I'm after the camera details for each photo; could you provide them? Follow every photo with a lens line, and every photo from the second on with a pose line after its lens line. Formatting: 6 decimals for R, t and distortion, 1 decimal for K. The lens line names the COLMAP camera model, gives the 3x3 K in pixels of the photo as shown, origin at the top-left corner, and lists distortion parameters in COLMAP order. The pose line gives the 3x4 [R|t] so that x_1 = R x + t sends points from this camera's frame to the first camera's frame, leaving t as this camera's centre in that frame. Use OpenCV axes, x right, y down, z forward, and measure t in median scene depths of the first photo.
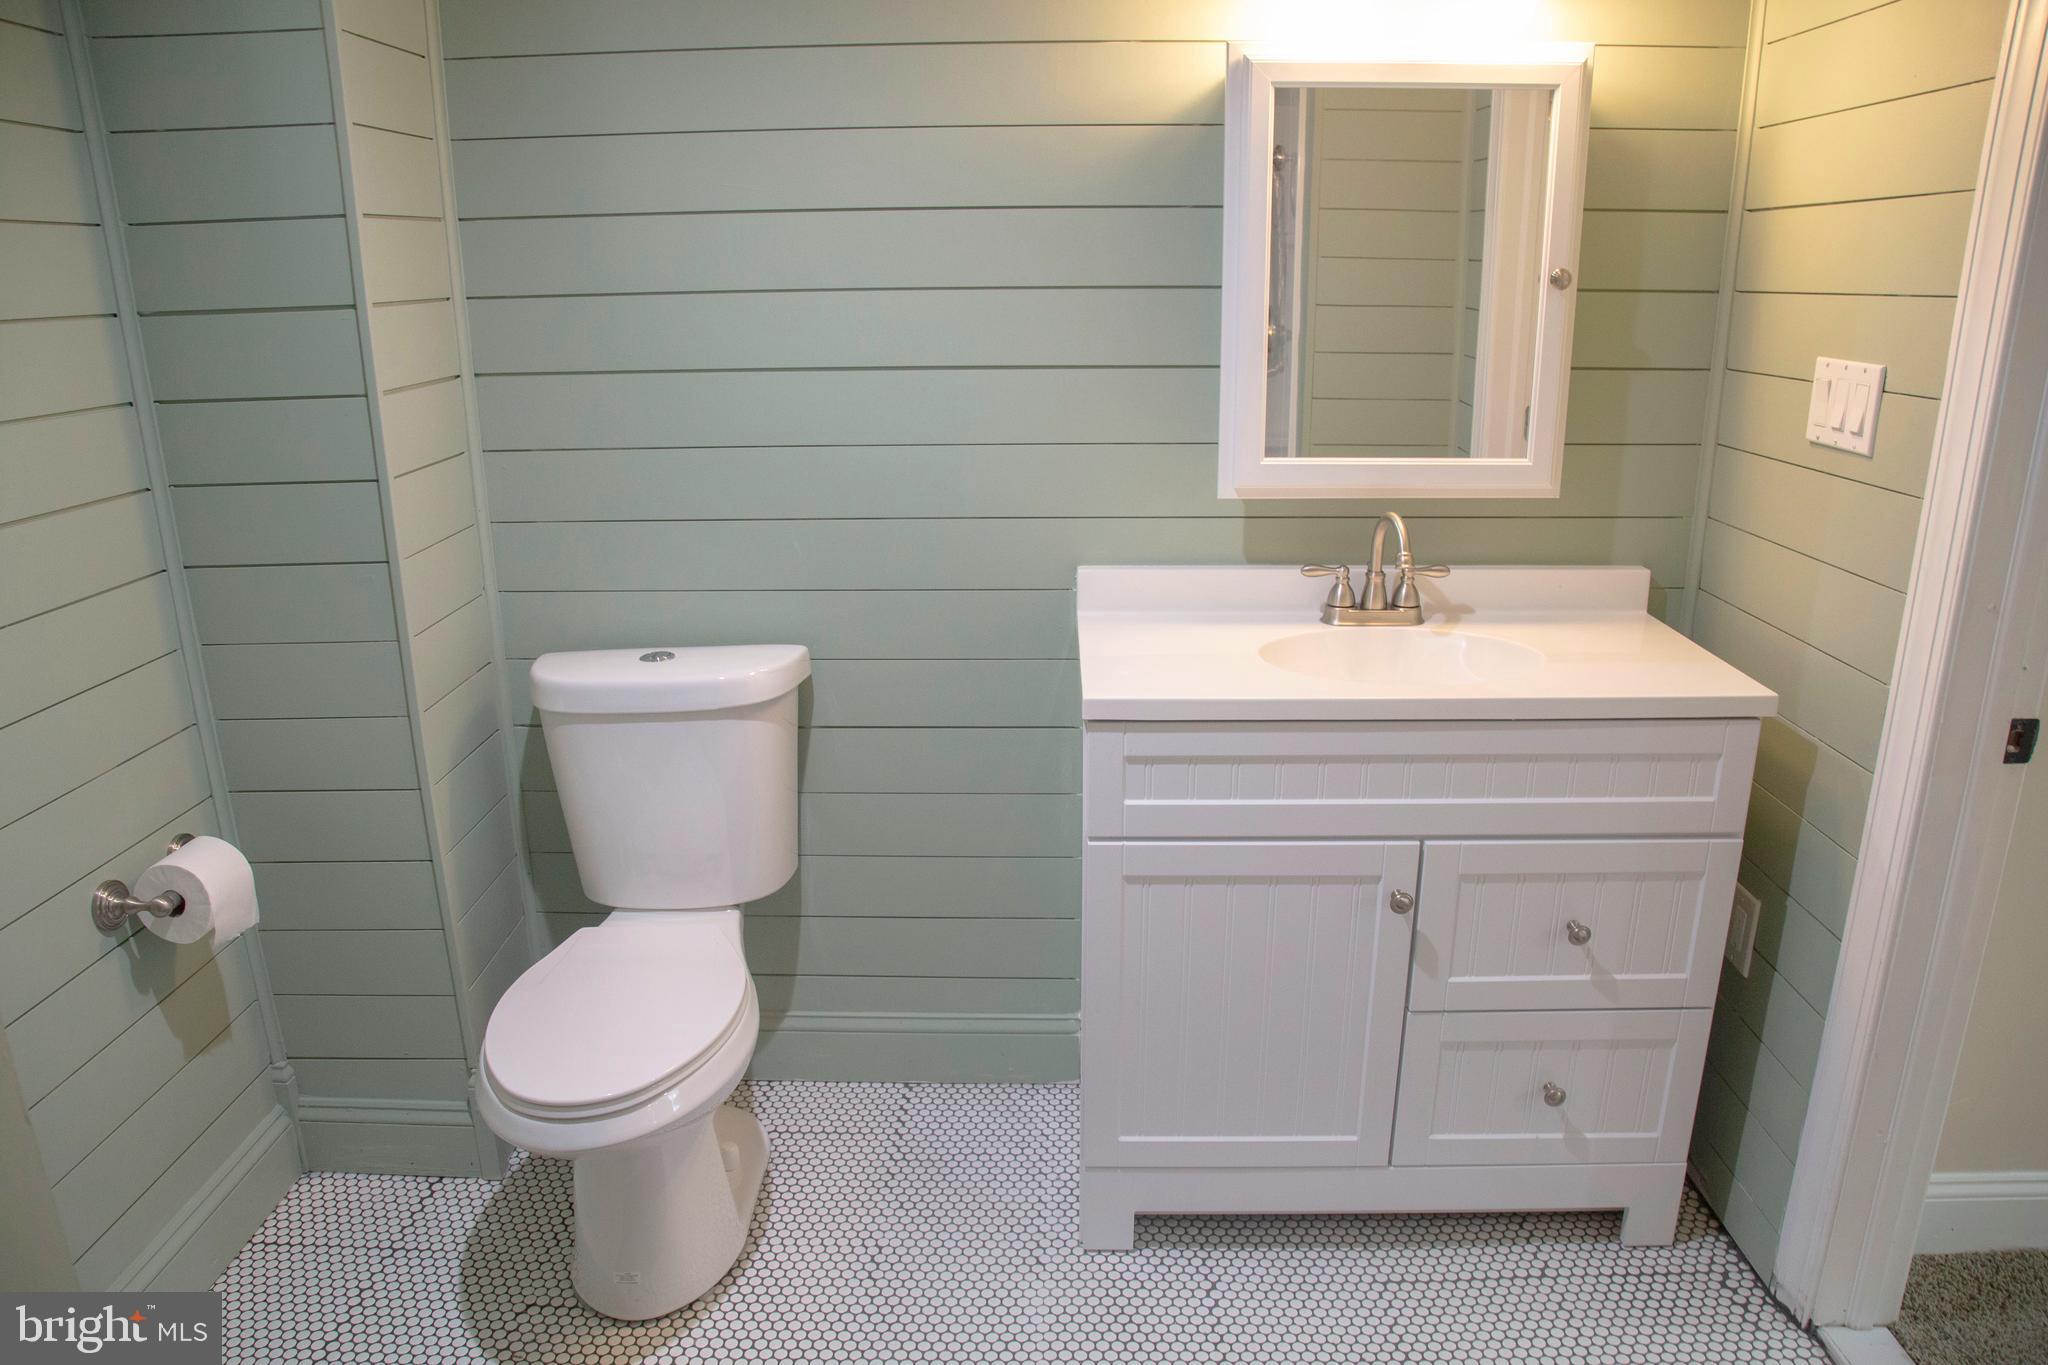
lens RADIAL K [[1393.8, 0, 1024.7], [0, 1393.8, 683.8], [0, 0, 1]] dist [-0.097367, 0.035552]
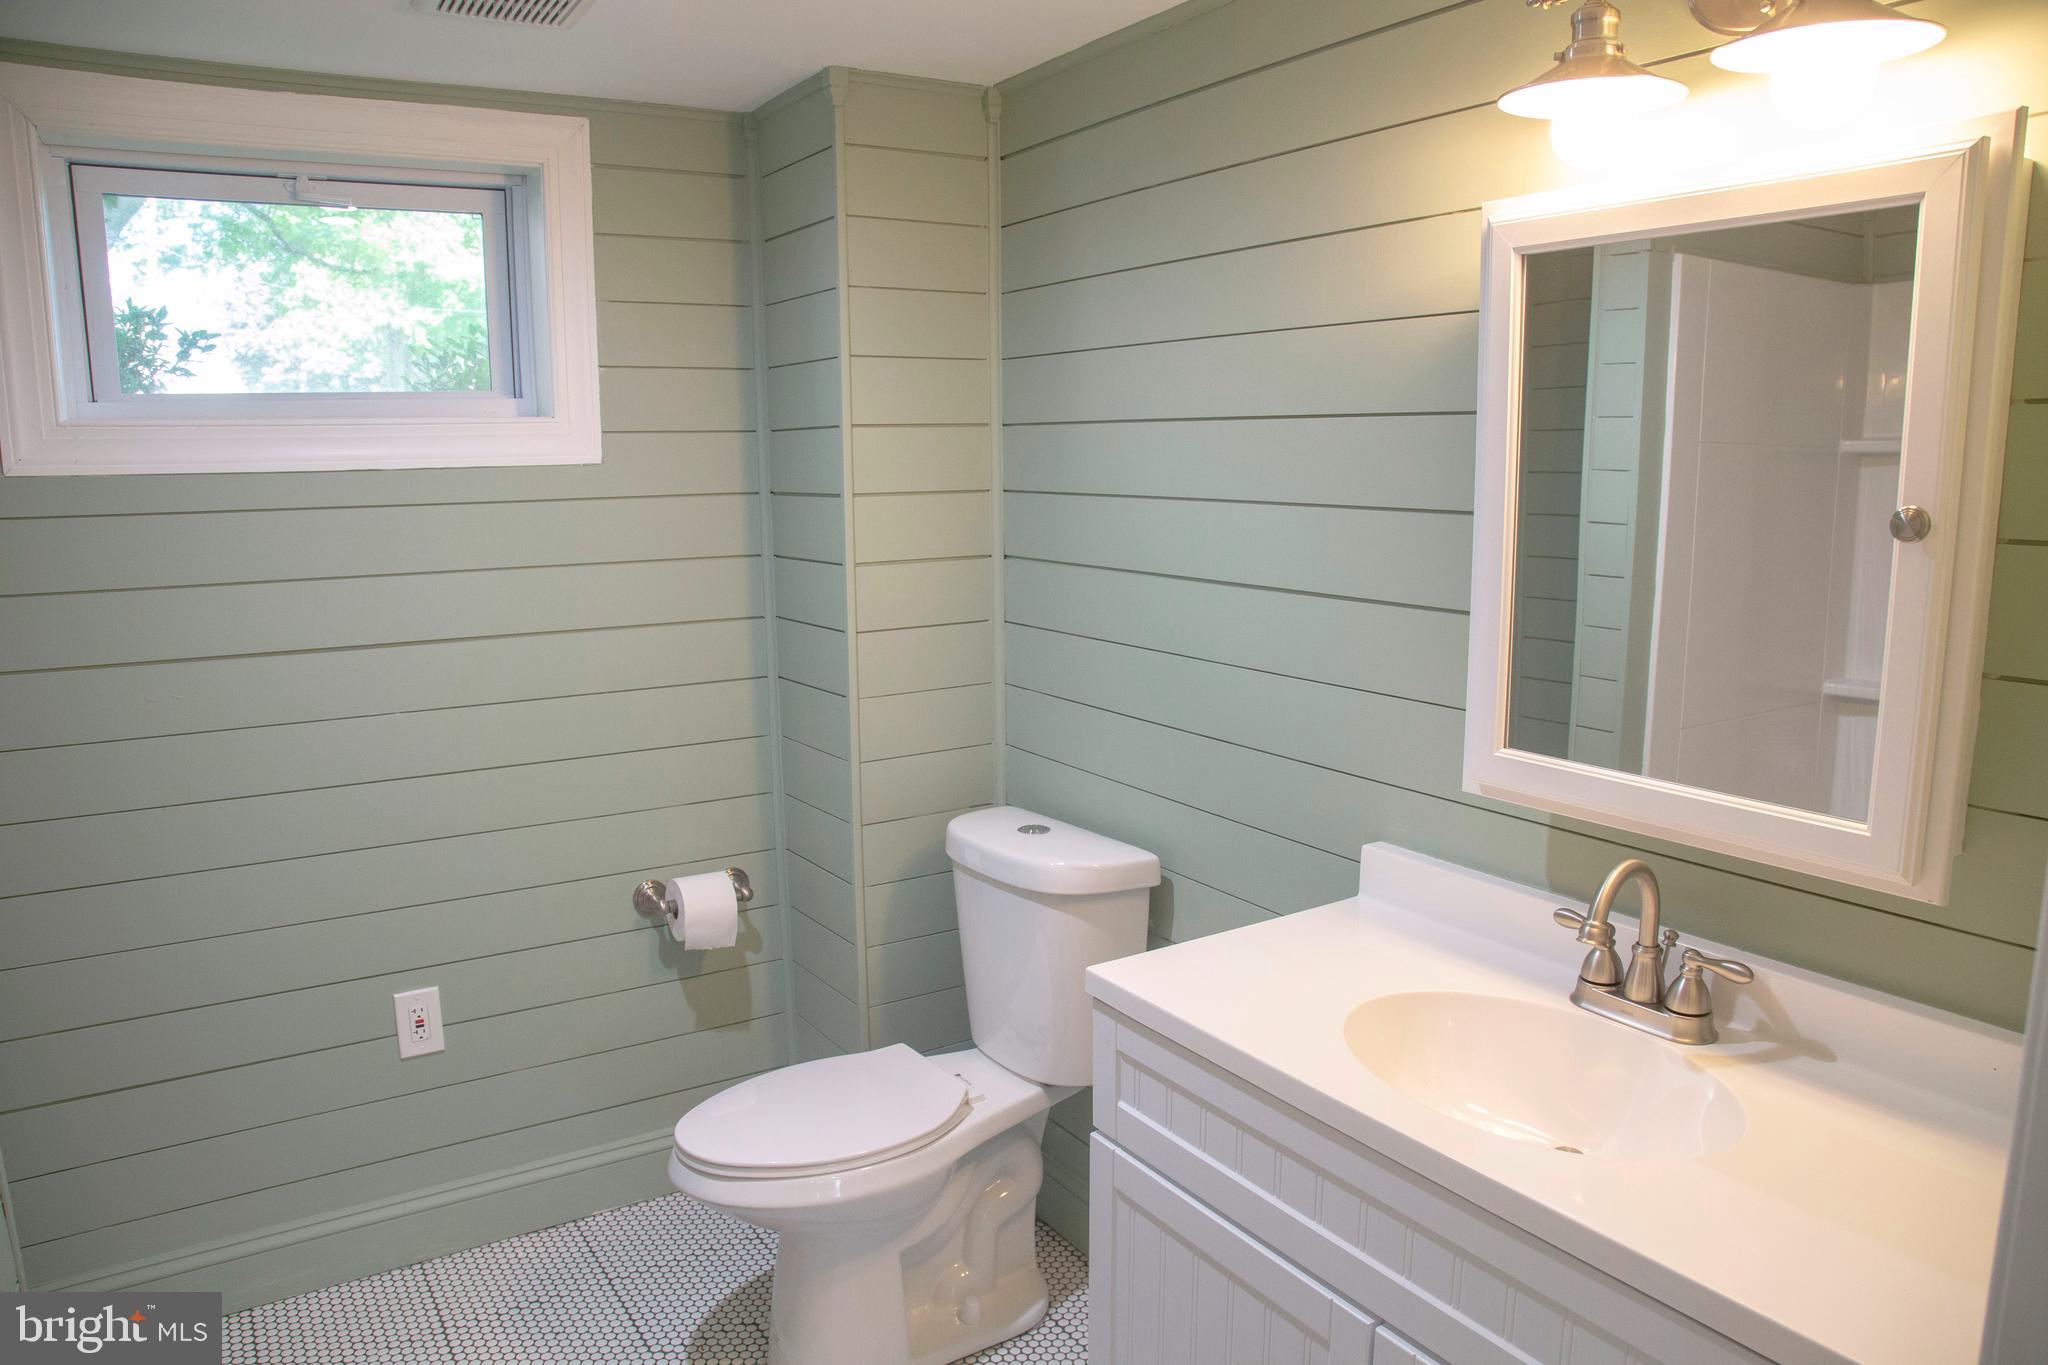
lens RADIAL K [[1393.8, 0, 1026.8], [0, 1393.8, 689.2], [0, 0, 1]] dist [-0.097367, 0.035552]
pose [[0.562577, 0.145584, -0.813826, 0.647419], [-0.241820, 0.970300, 0.006412, -0.142691], [0.790589, 0.193192, 0.581073, 0.389273]]
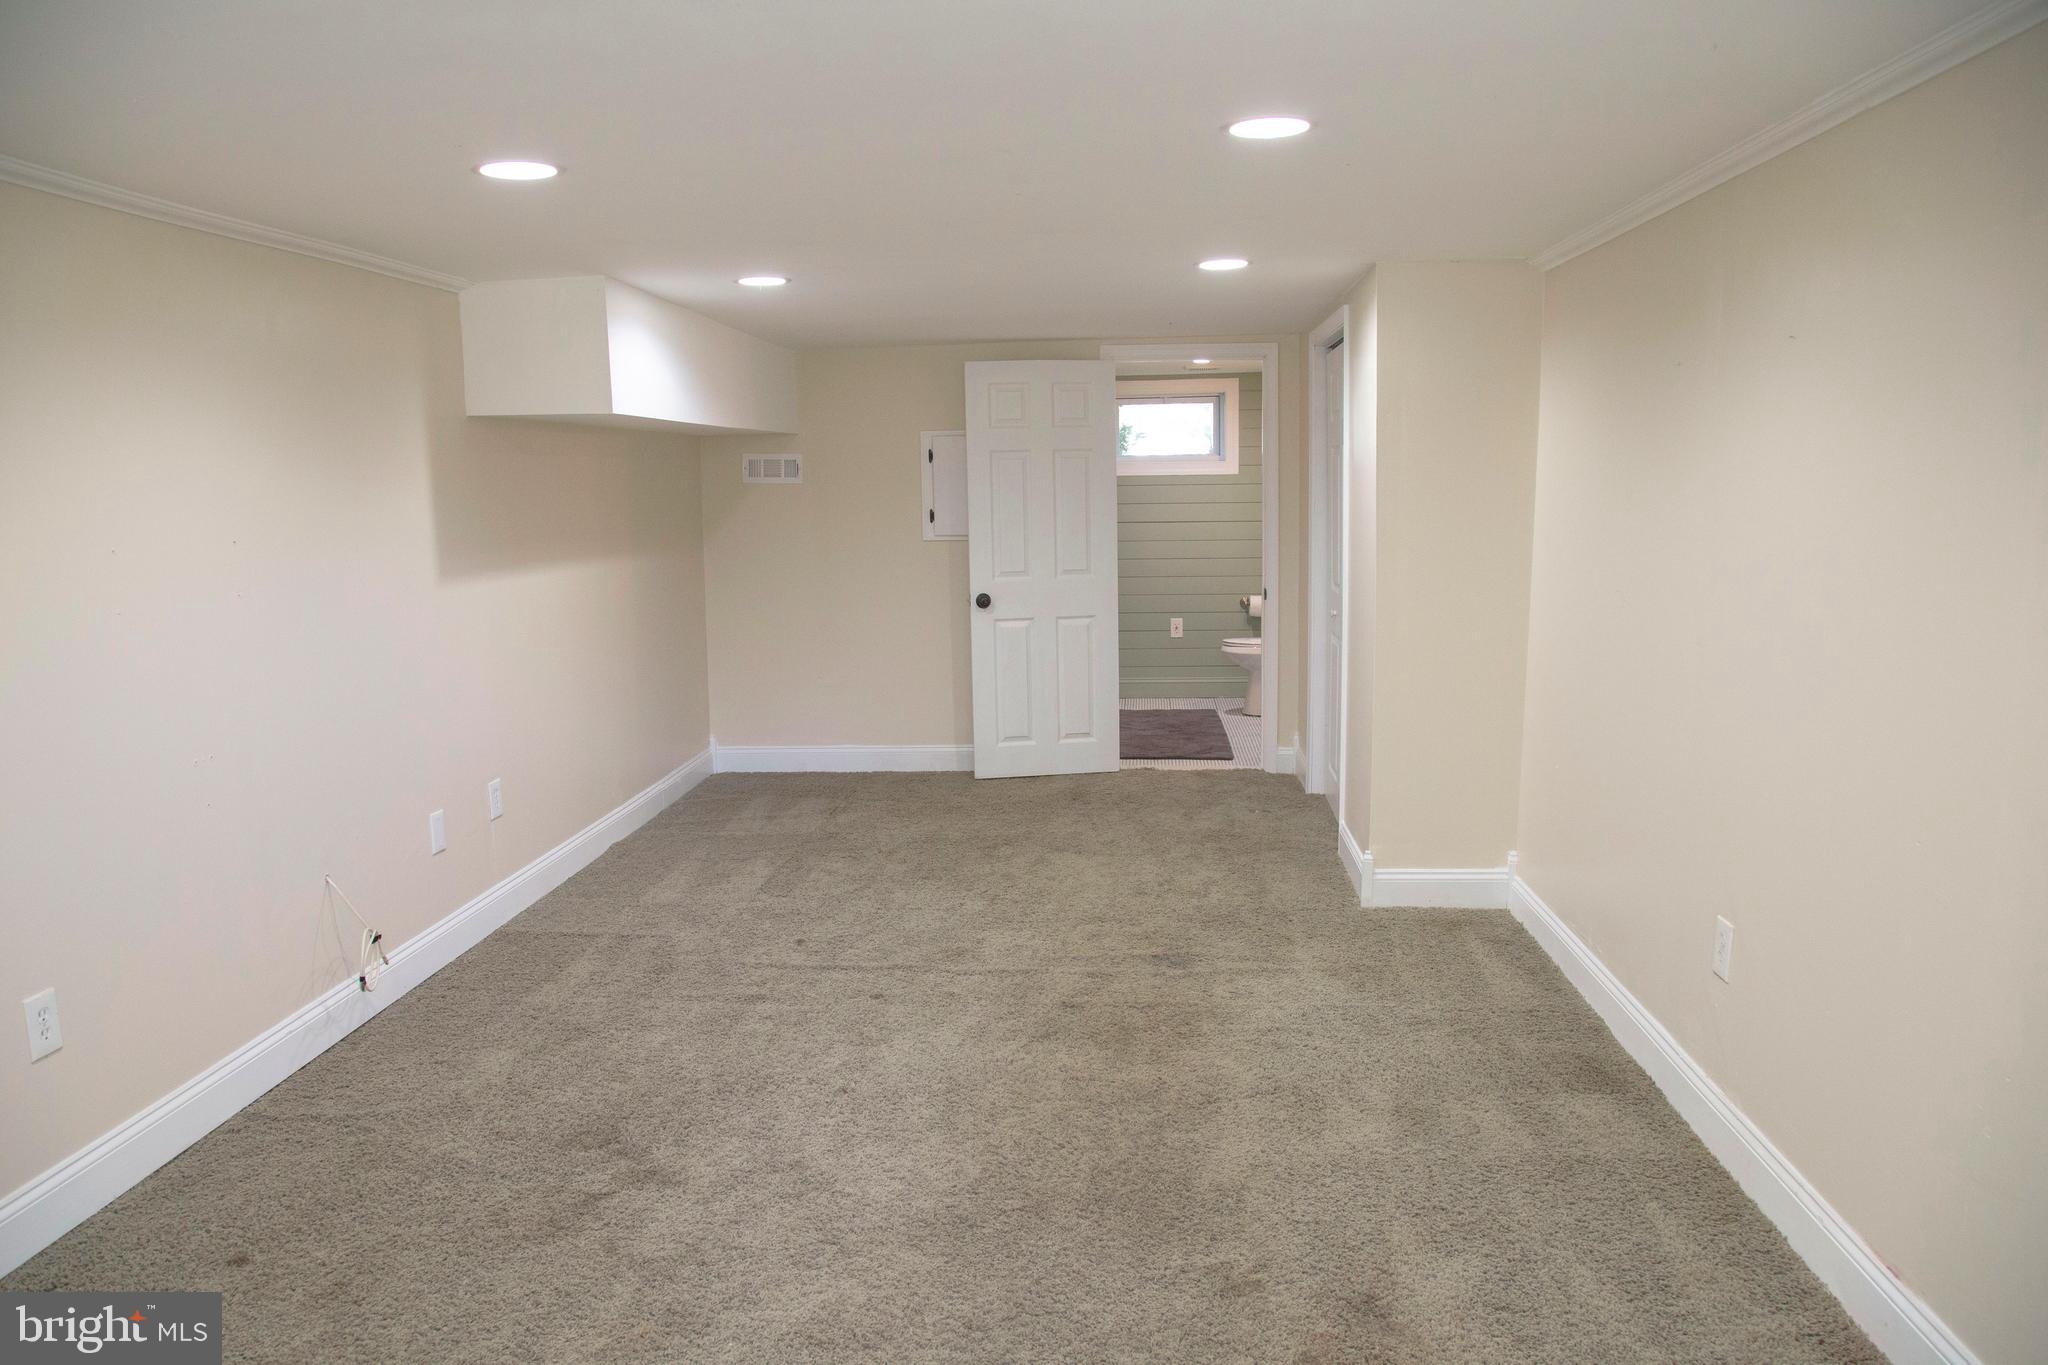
lens RADIAL K [[1393.8, 0, 1020.6], [0, 1393.8, 678.2], [0, 0, 1]] dist [-0.097367, 0.035552]
pose [[-0.047023, 0.148351, -0.987816, 3.946272], [-0.280048, 0.947292, 0.155597, -0.116952], [0.958834, 0.283952, -0.002999, 0.301195]]
